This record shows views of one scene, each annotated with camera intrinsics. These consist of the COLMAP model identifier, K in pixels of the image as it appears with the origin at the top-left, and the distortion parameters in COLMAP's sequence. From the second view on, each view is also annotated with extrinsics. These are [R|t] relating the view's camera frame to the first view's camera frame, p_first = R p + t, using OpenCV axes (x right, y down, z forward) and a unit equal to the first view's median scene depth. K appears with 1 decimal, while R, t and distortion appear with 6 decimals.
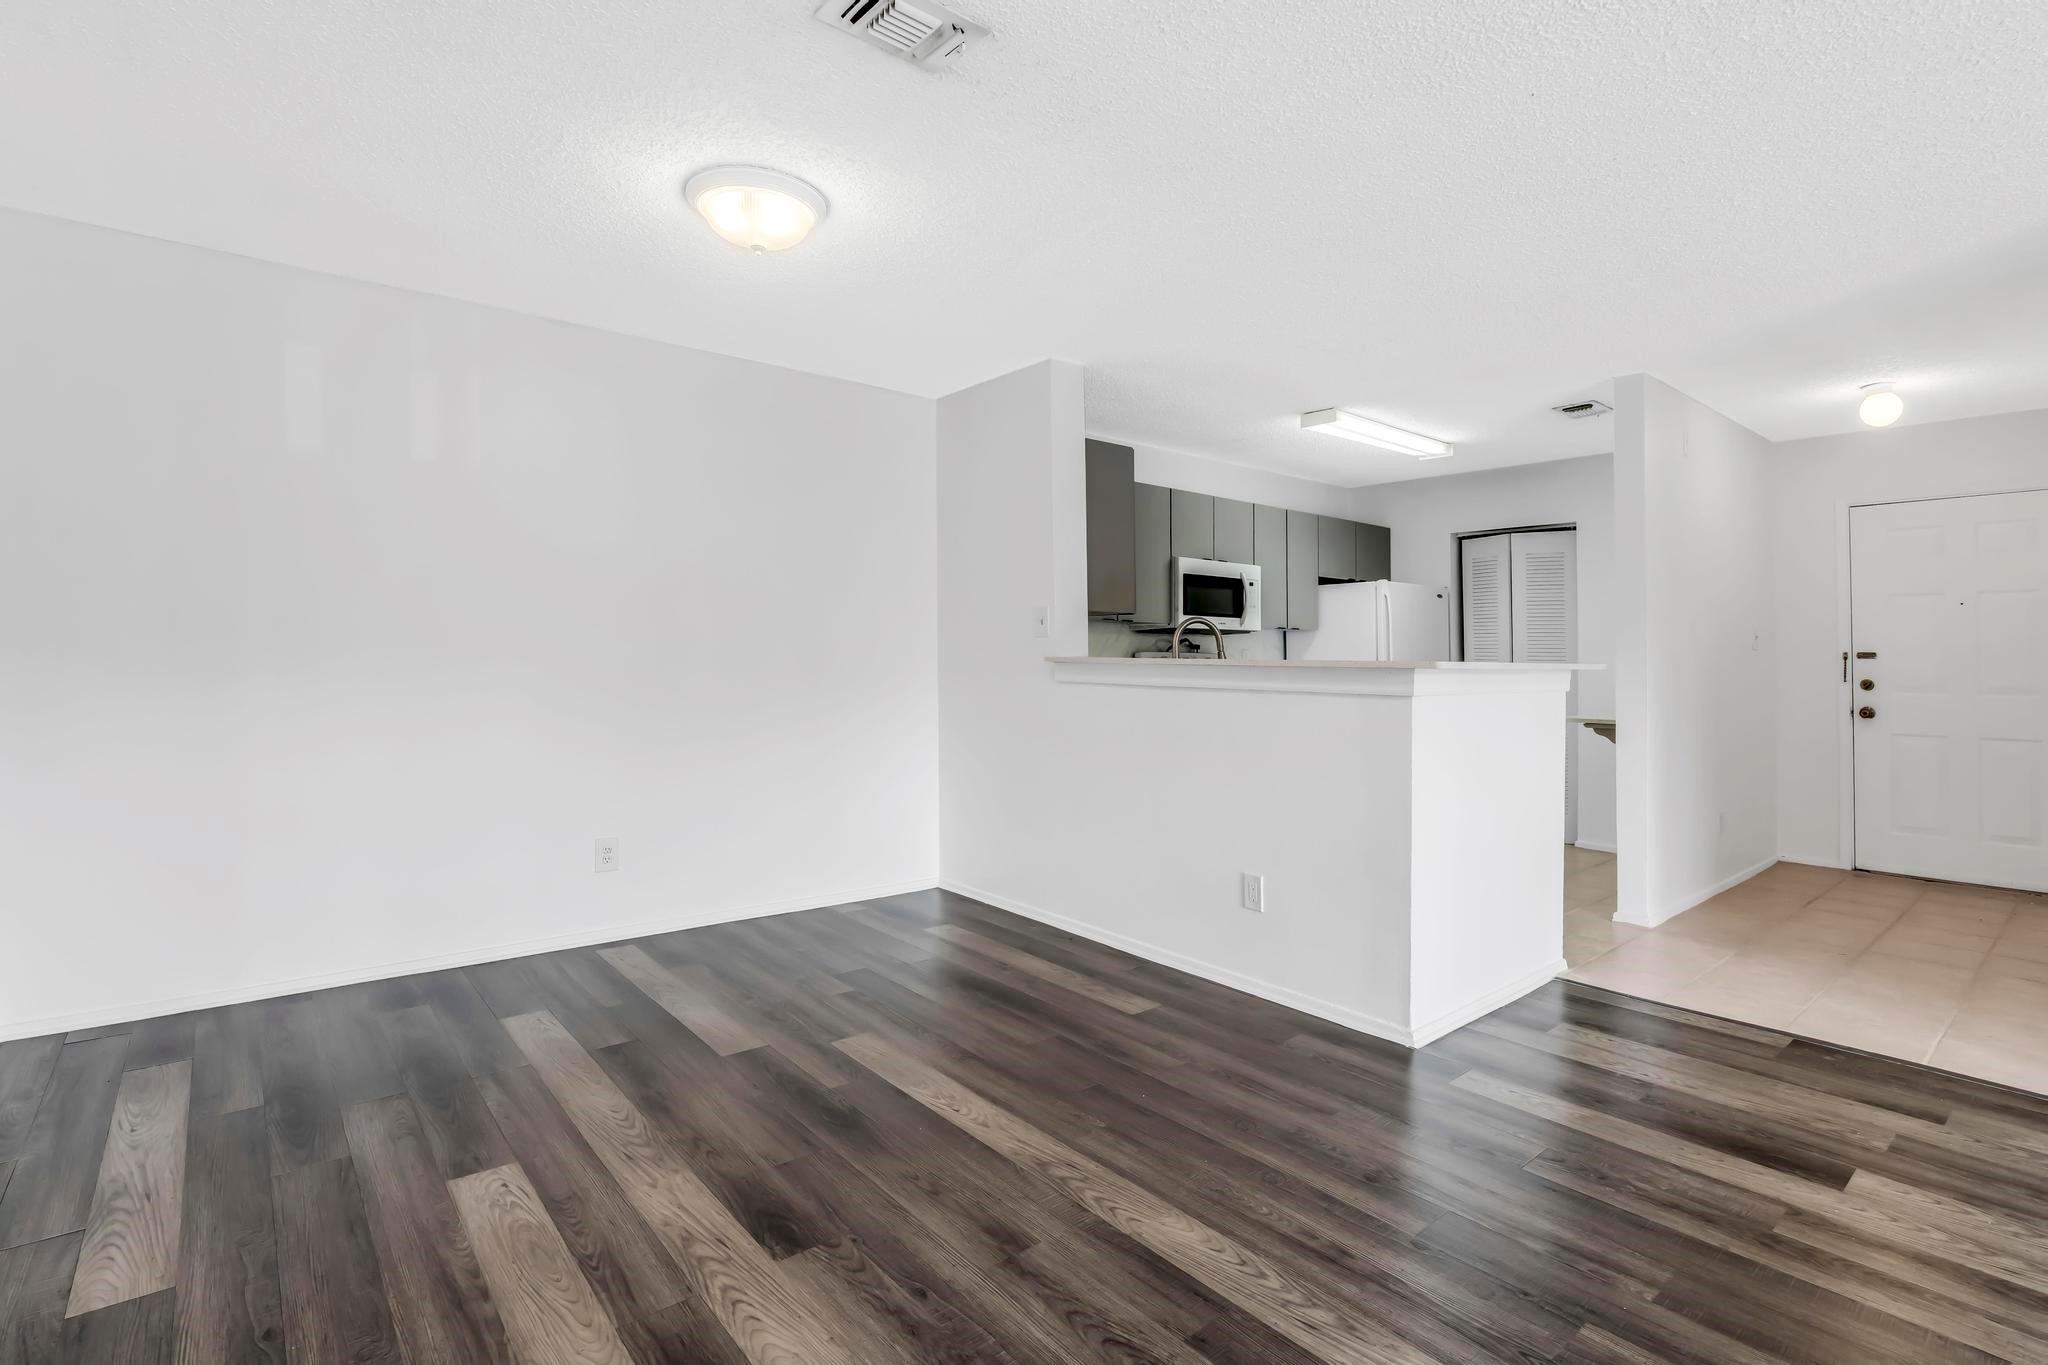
lens RADIAL K [[975.9, 0, 1031.3], [0, 975.9, 667.4], [0, 0, 1]] dist [-0.017594, 0.003312]
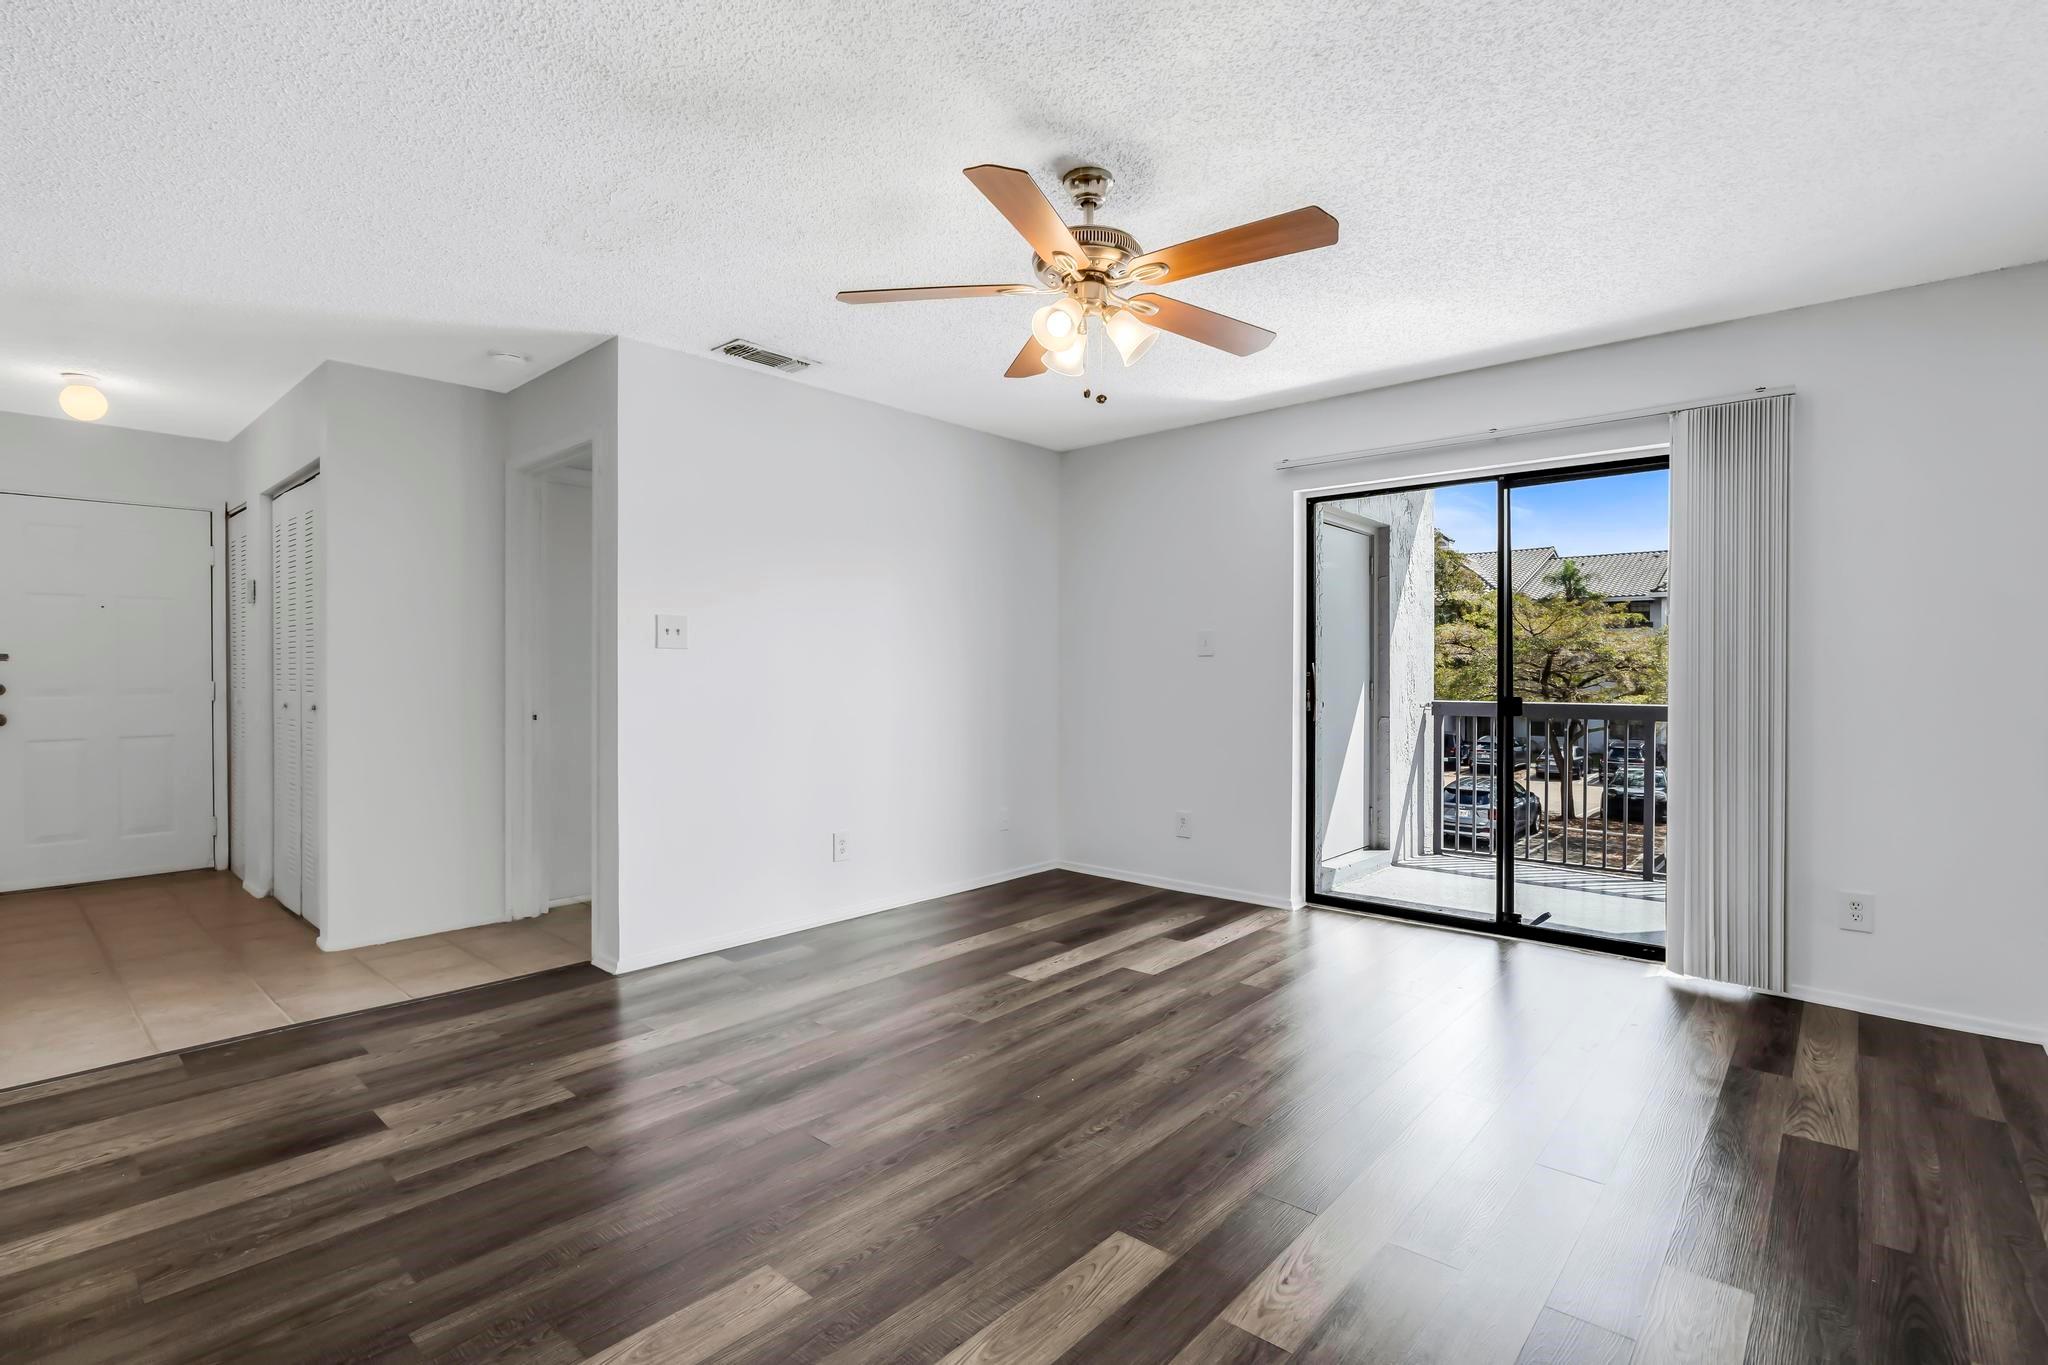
lens RADIAL K [[975.9, 0, 1019.2], [0, 975.9, 673.0], [0, 0, 1]] dist [-0.017594, 0.003312]
pose [[-0.145094, -0.013742, 0.989322, -0.358011], [0.006652, 0.999867, 0.014864, -0.009707], [-0.989395, 0.008738, -0.144984, 0.376337]]
